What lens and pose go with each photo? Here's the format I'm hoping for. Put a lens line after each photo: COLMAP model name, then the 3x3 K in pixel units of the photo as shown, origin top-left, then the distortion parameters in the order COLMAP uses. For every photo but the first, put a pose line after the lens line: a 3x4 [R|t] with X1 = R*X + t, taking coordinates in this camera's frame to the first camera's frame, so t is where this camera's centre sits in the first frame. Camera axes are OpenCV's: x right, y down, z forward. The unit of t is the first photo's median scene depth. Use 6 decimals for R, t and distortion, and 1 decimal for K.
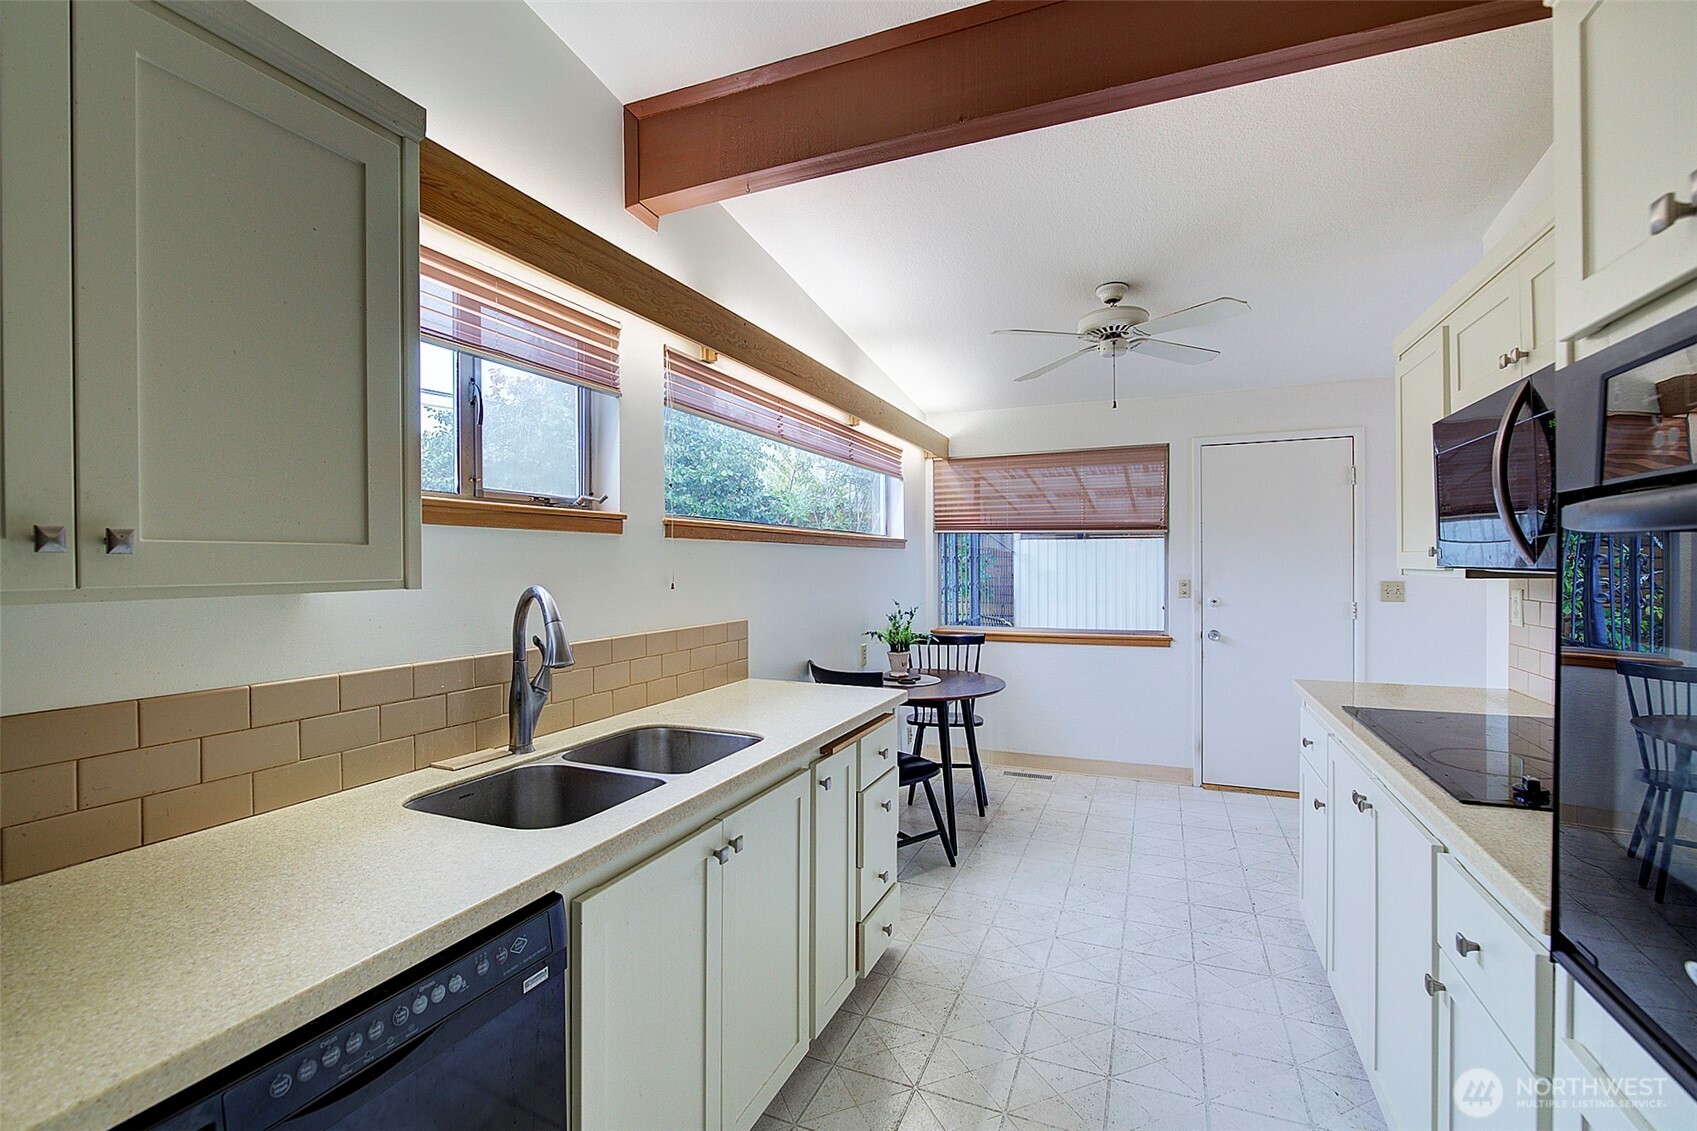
lens RADIAL K [[737.9, 0, 848.5], [0, 737.9, 565.5], [0, 0, 1]] dist [-0.010790, 0.000316]
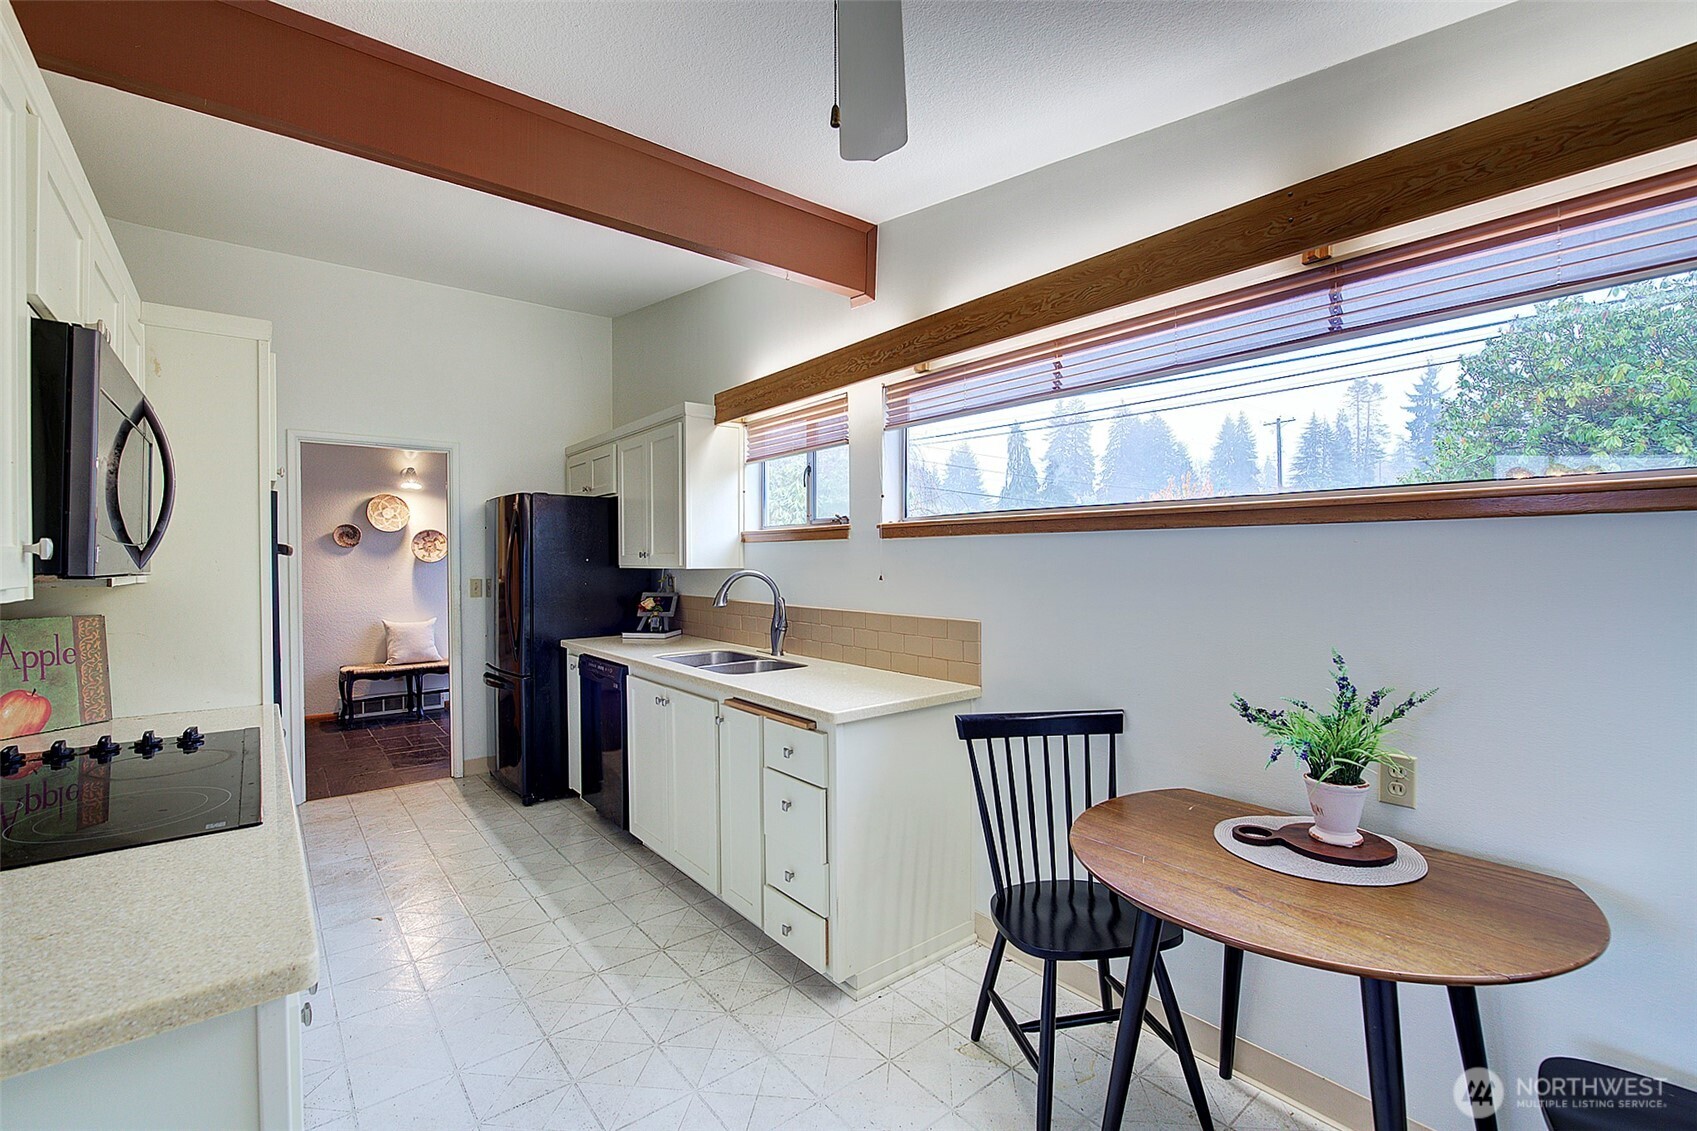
lens RADIAL K [[737.9, 0, 848.5], [0, 737.9, 565.5], [0, 0, 1]] dist [-0.010790, 0.000316]
pose [[-0.470982, 0.012856, -0.882049, 0.967688], [0.002257, 0.999908, 0.013368, -0.009815], [0.882140, 0.004306, -0.470967, 1.685102]]
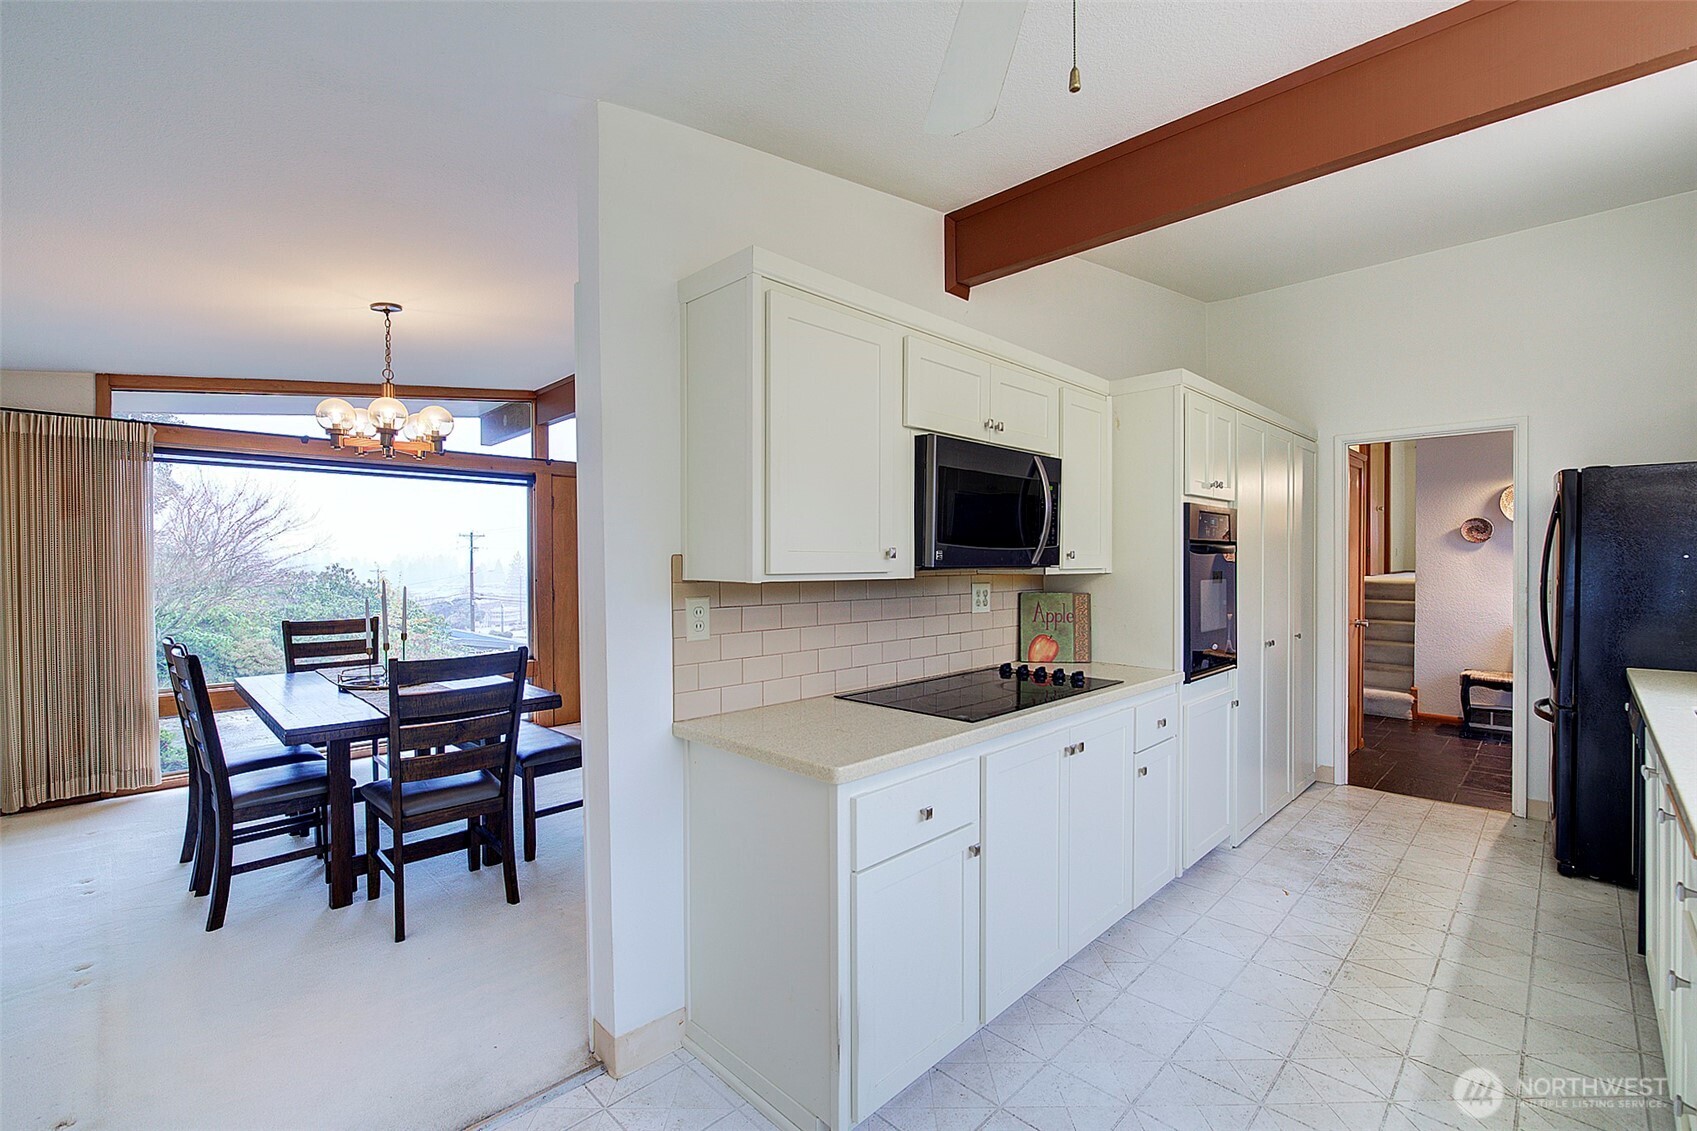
lens RADIAL K [[737.9, 0, 848.5], [0, 737.9, 565.5], [0, 0, 1]] dist [-0.010790, 0.000316]
pose [[-0.928030, 0.003582, 0.372489, 0.481332], [0.007896, 0.999918, 0.010057, -0.009234], [-0.372423, 0.012275, -0.927982, 1.928781]]
